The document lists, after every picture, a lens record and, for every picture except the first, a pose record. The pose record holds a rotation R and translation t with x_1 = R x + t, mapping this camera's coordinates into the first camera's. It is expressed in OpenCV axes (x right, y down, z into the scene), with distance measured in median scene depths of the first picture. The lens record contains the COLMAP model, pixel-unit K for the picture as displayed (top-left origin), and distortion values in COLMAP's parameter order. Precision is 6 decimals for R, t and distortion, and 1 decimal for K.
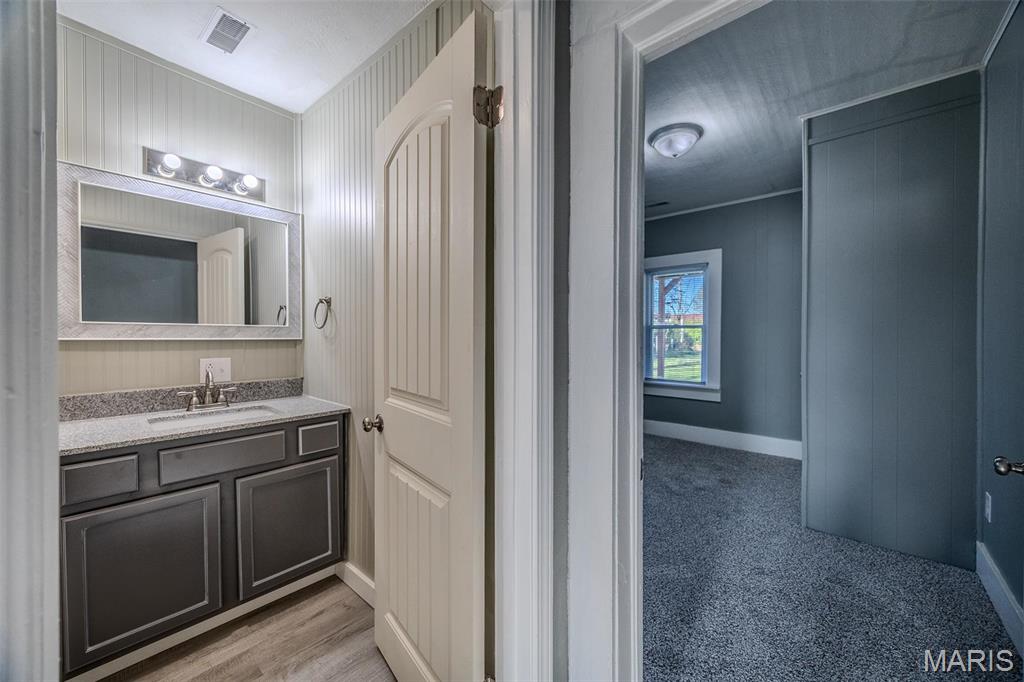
lens RADIAL K [[387.8, 0, 510.0], [0, 387.8, 342.4], [0, 0, 1]] dist [-0.006702, 0.000530]
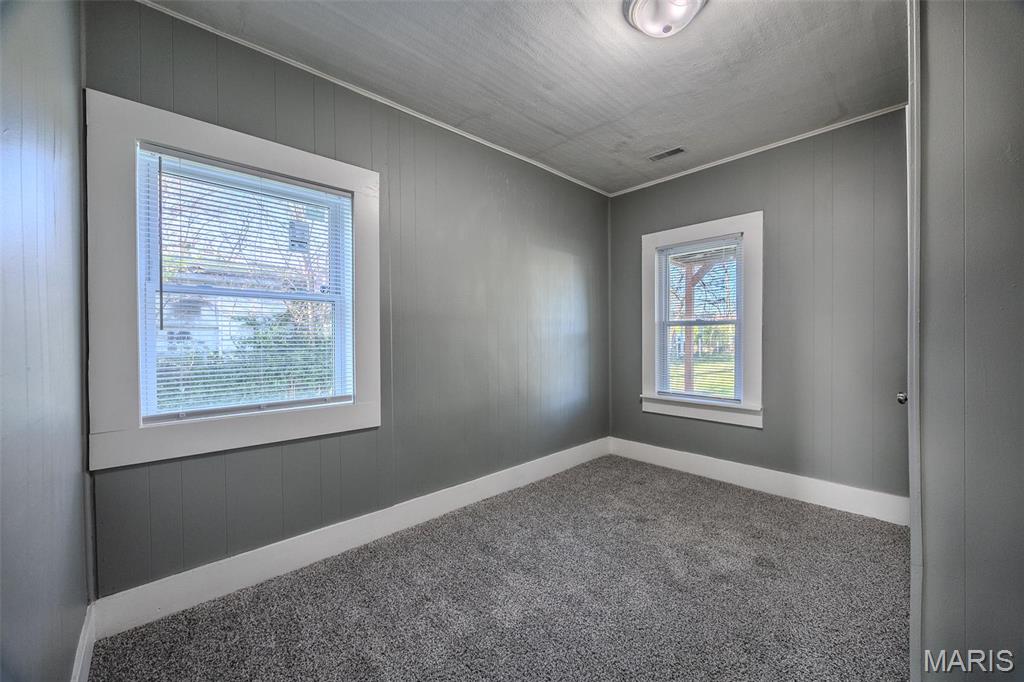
lens RADIAL K [[387.8, 0, 514.1], [0, 387.8, 341.6], [0, 0, 1]] dist [-0.006702, 0.000530]
pose [[0.995303, -0.001531, -0.096795, 0.304237], [0.000494, 0.999942, -0.010737, 0.007704], [0.096806, 0.010639, 0.995246, 0.476671]]
